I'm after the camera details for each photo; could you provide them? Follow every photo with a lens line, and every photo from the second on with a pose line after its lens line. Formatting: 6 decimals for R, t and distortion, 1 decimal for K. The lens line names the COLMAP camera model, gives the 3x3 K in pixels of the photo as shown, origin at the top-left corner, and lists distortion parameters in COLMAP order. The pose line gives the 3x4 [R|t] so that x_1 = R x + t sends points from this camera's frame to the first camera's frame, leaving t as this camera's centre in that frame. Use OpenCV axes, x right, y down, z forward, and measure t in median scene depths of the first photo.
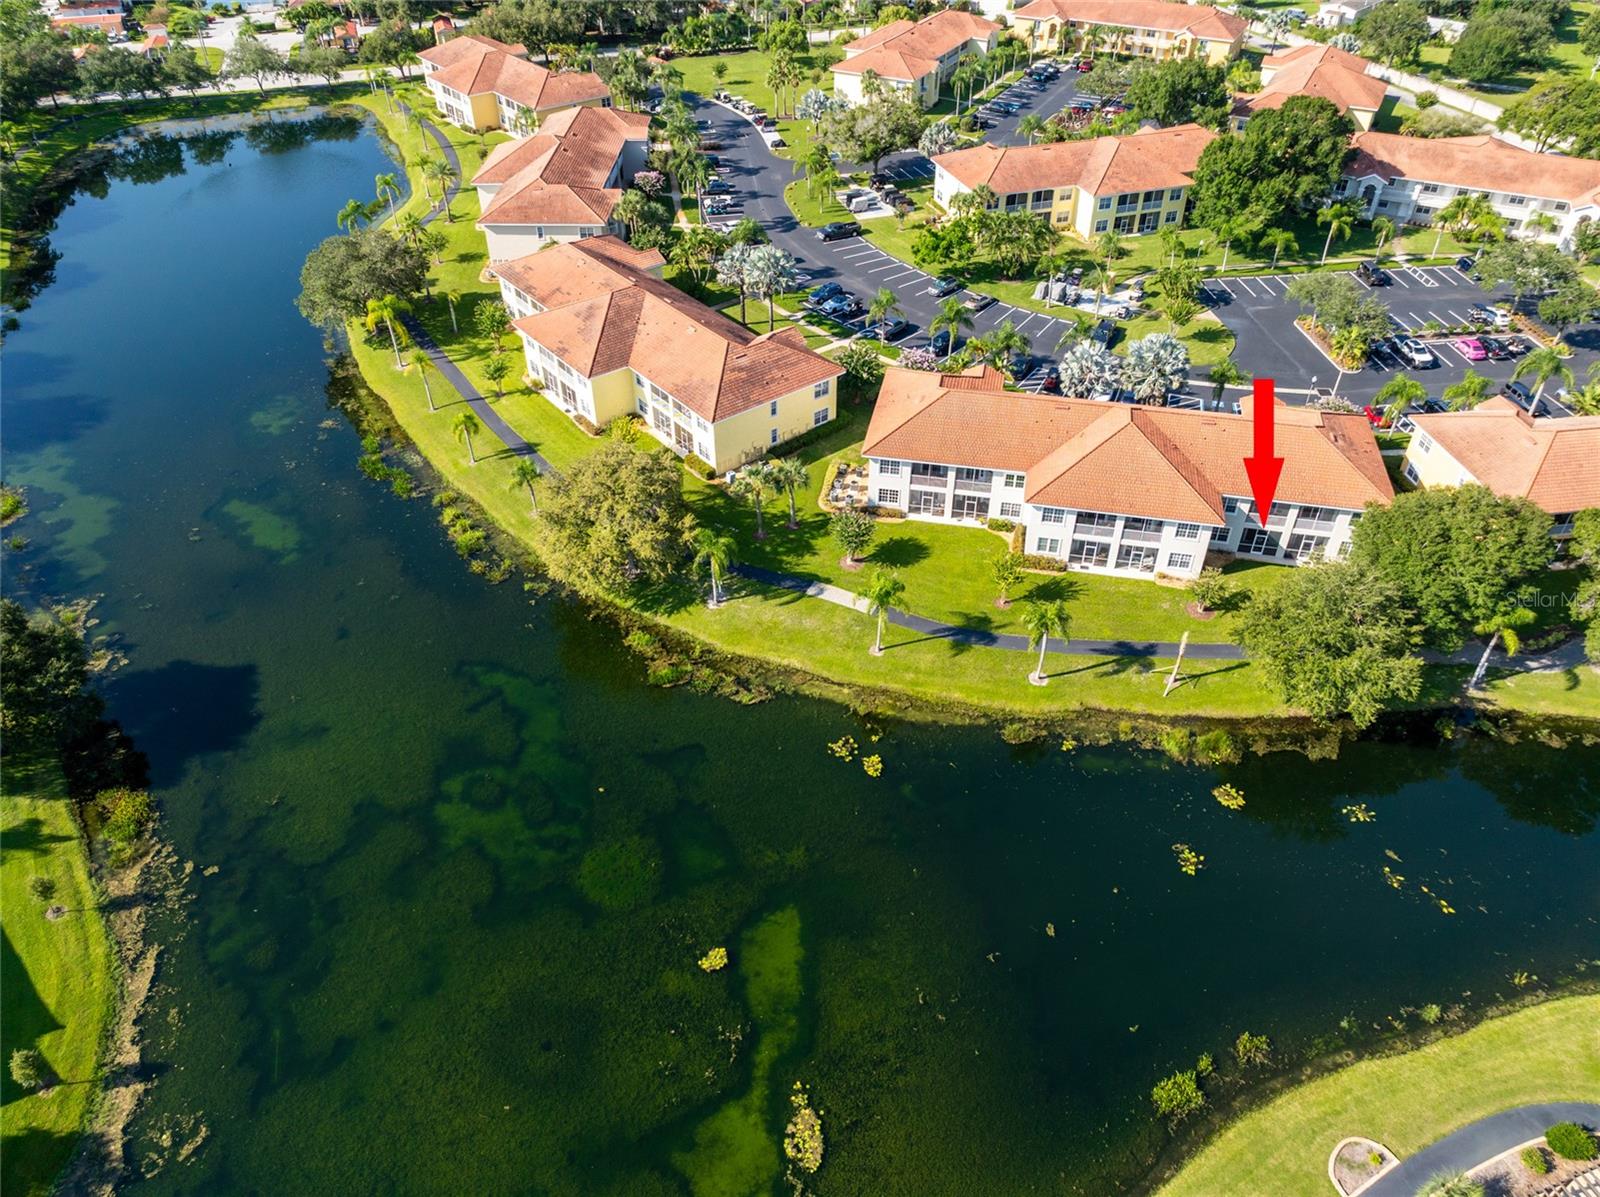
lens RADIAL K [[1118.1, 0, 800.0], [0, 1118.1, 598.5], [0, 0, 1]] dist [-0.050635, 0.046264]
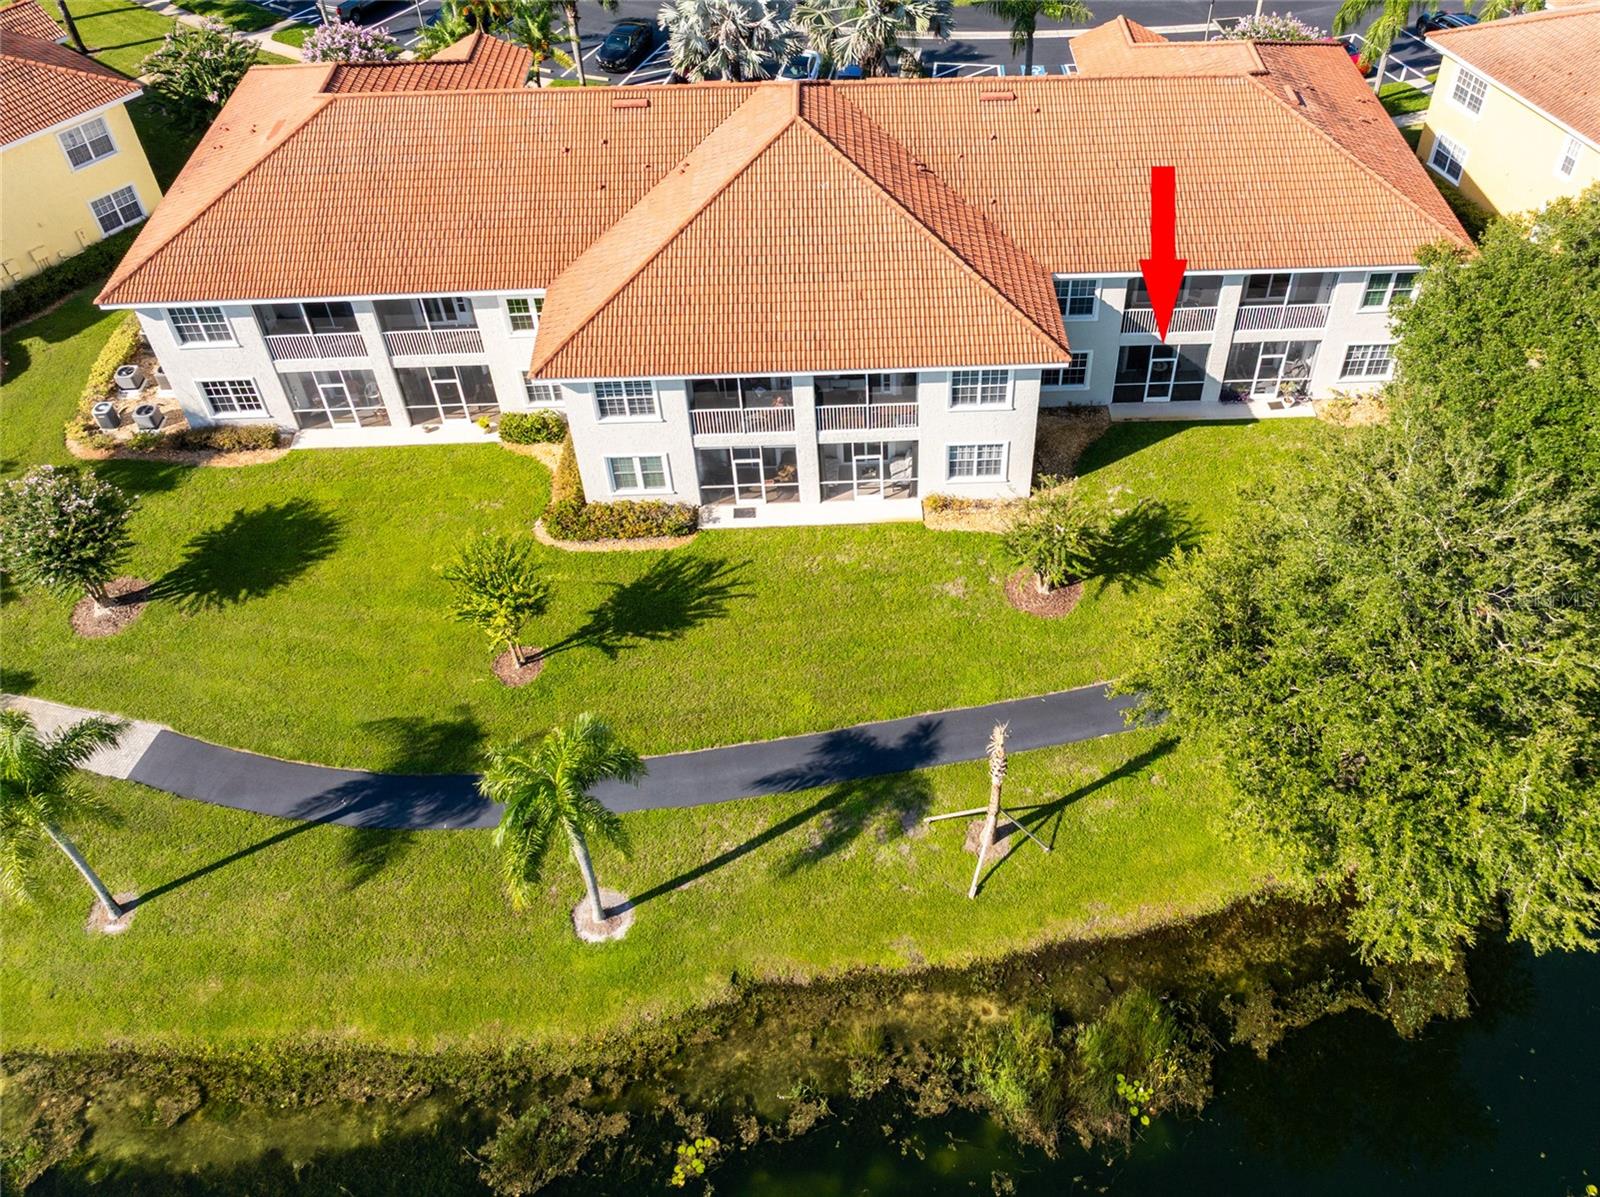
lens RADIAL K [[1837.7, 0, 800.0], [0, 1837.7, 598.5], [0, 0, 1]] dist [-0.035226, -0.016260]
pose [[0.968142, -0.170852, 0.183060, 0.155585], [0.158499, 0.984095, 0.080217, -0.047508], [-0.193854, -0.048646, 0.979824, 0.378986]]
